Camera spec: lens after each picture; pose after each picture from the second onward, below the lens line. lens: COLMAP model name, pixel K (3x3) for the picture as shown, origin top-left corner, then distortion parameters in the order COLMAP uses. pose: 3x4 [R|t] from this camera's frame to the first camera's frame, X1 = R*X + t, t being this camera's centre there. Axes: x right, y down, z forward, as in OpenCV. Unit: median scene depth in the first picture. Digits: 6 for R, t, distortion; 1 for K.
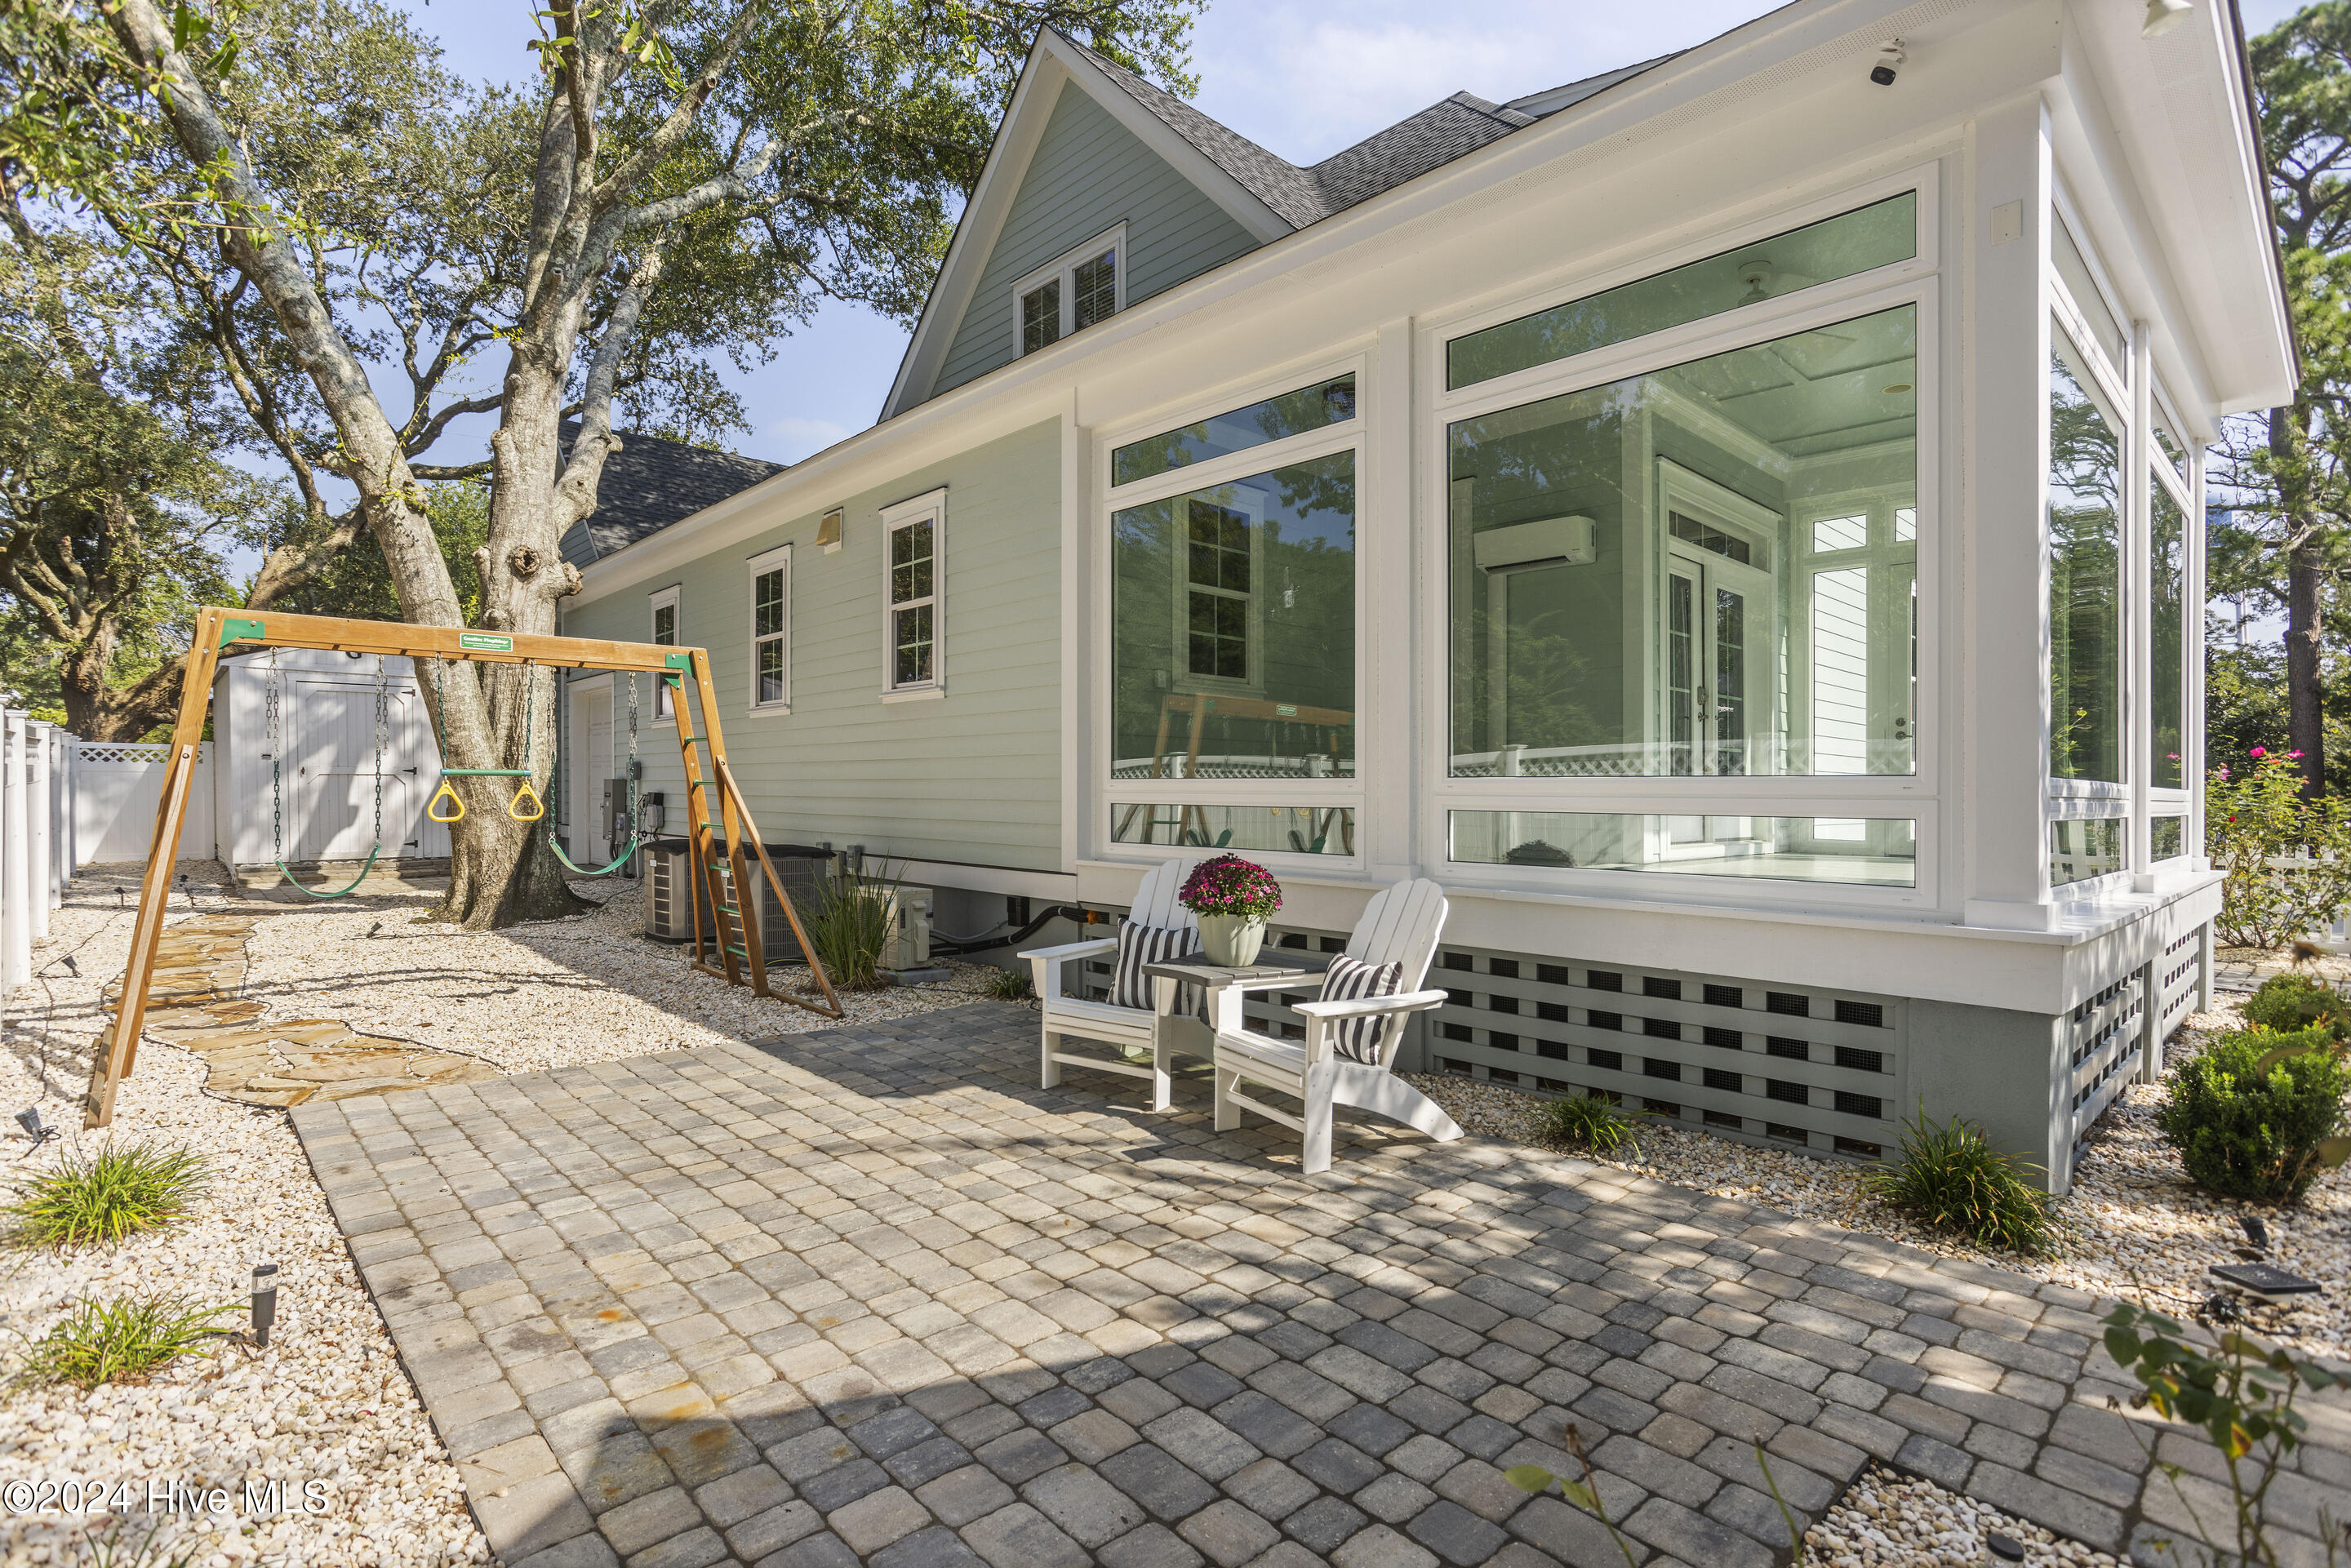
lens RADIAL K [[1125.5, 0, 1175.5], [0, 1125.5, 784.0], [0, 0, 1]] dist [-0.036394, 0.020074]
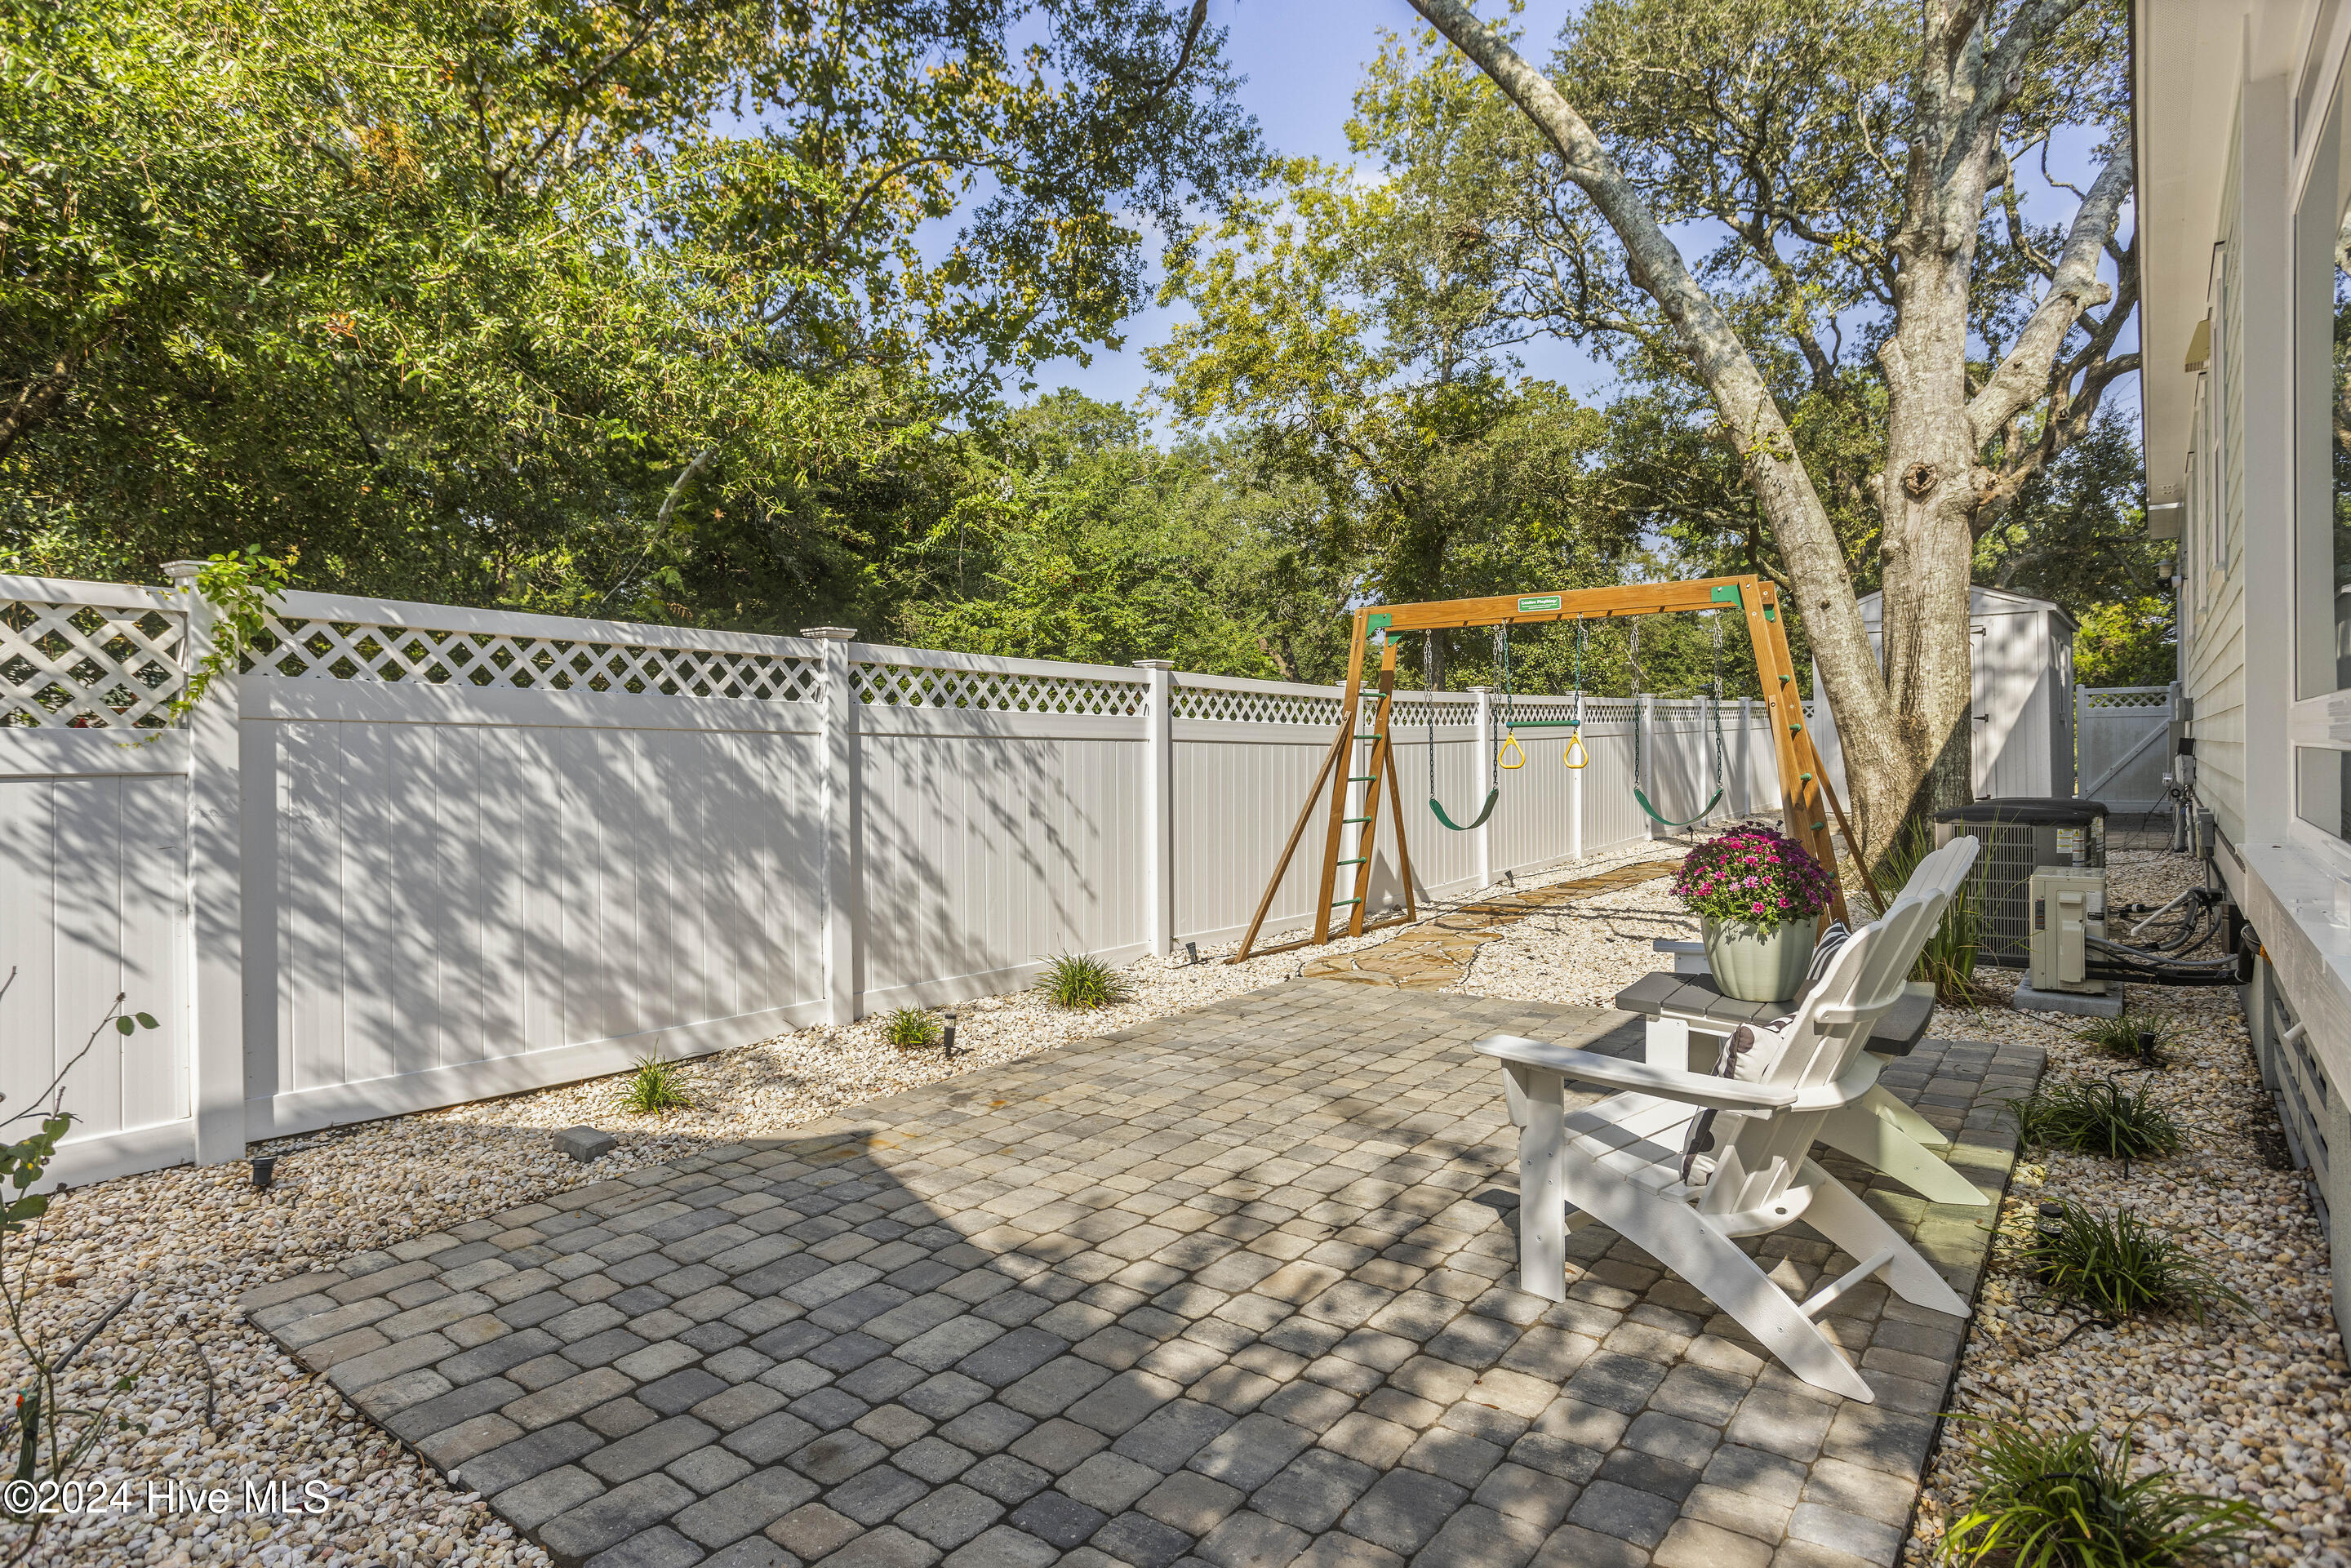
lens RADIAL K [[1265.5, 0, 1175.5], [0, 1265.5, 784.0], [0, 0, 1]] dist [-0.028814, 0.002635]
pose [[0.184301, 0.017216, -0.982719, 0.940476], [0.023368, 0.999487, 0.021892, 0.020407], [0.982592, -0.026999, 0.183804, 0.751083]]
